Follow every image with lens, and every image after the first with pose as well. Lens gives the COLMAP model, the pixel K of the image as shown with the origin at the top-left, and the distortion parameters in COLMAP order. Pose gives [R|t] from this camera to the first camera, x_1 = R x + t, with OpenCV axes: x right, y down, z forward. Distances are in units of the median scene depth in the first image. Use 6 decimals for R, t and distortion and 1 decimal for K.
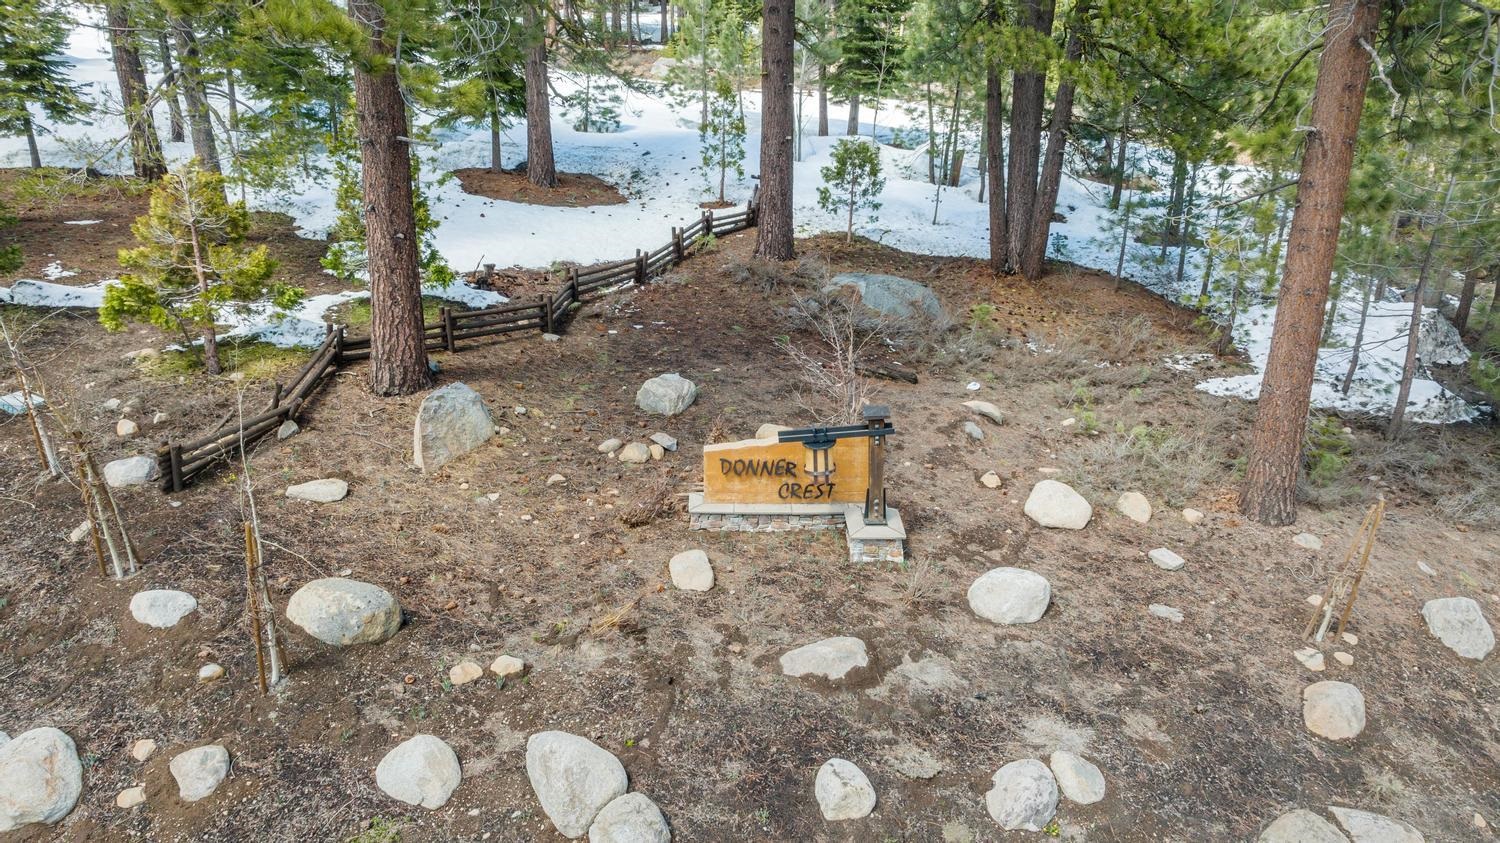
lens RADIAL K [[1127.0, 0, 750.0], [0, 1127.0, 421.5], [0, 0, 1]] dist [-0.066304, 0.066603]
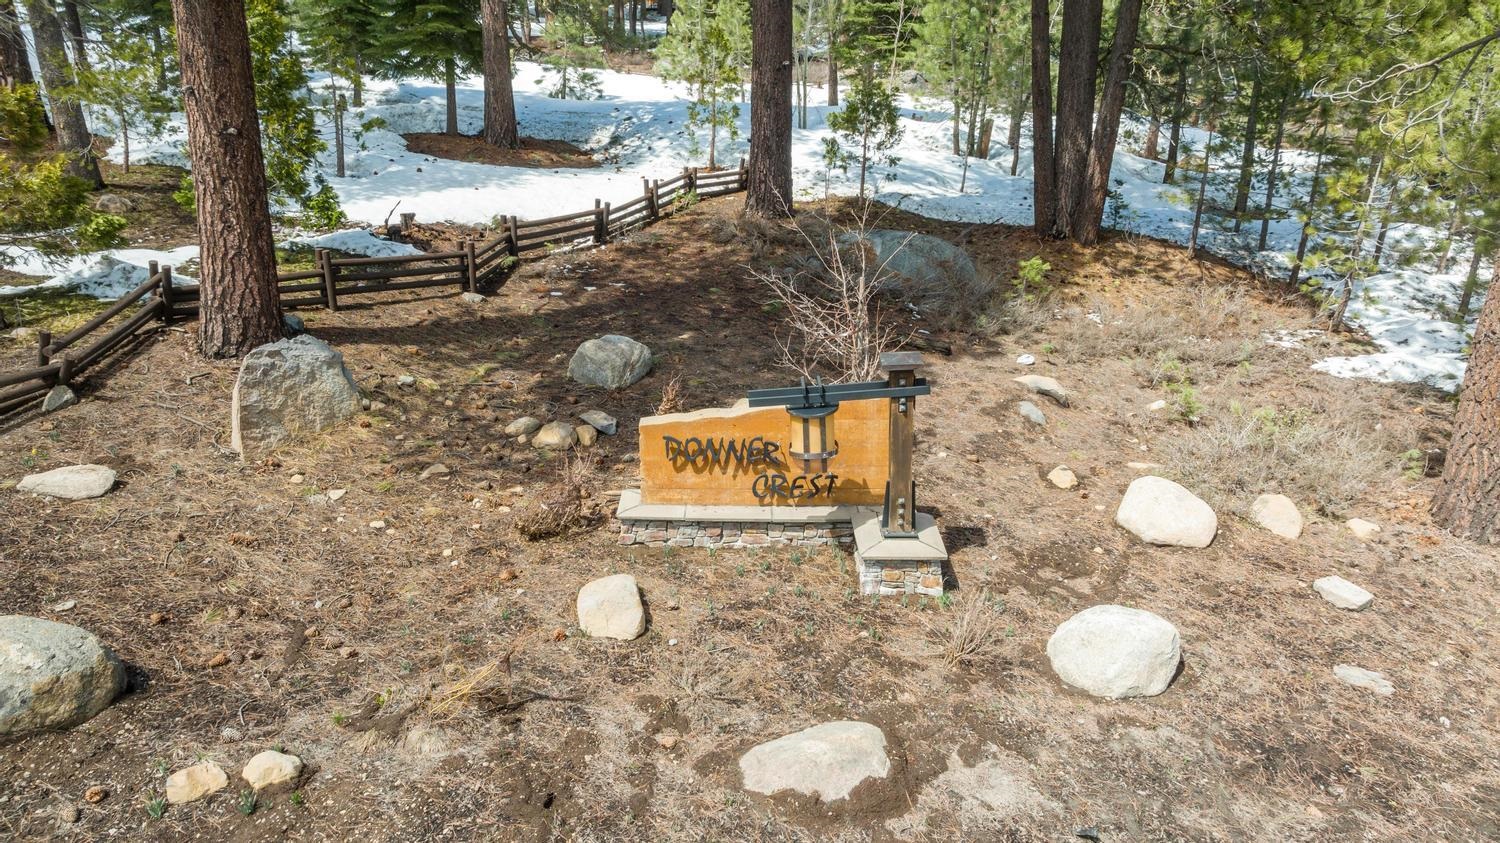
lens RADIAL K [[1127.0, 0, 750.0], [0, 1127.0, 421.5], [0, 0, 1]] dist [-0.066304, 0.066603]
pose [[0.999927, 0.005284, -0.010869, 0.030342], [-0.005544, 0.999695, -0.024061, 0.038759], [0.010738, 0.024119, 0.999651, 0.331113]]
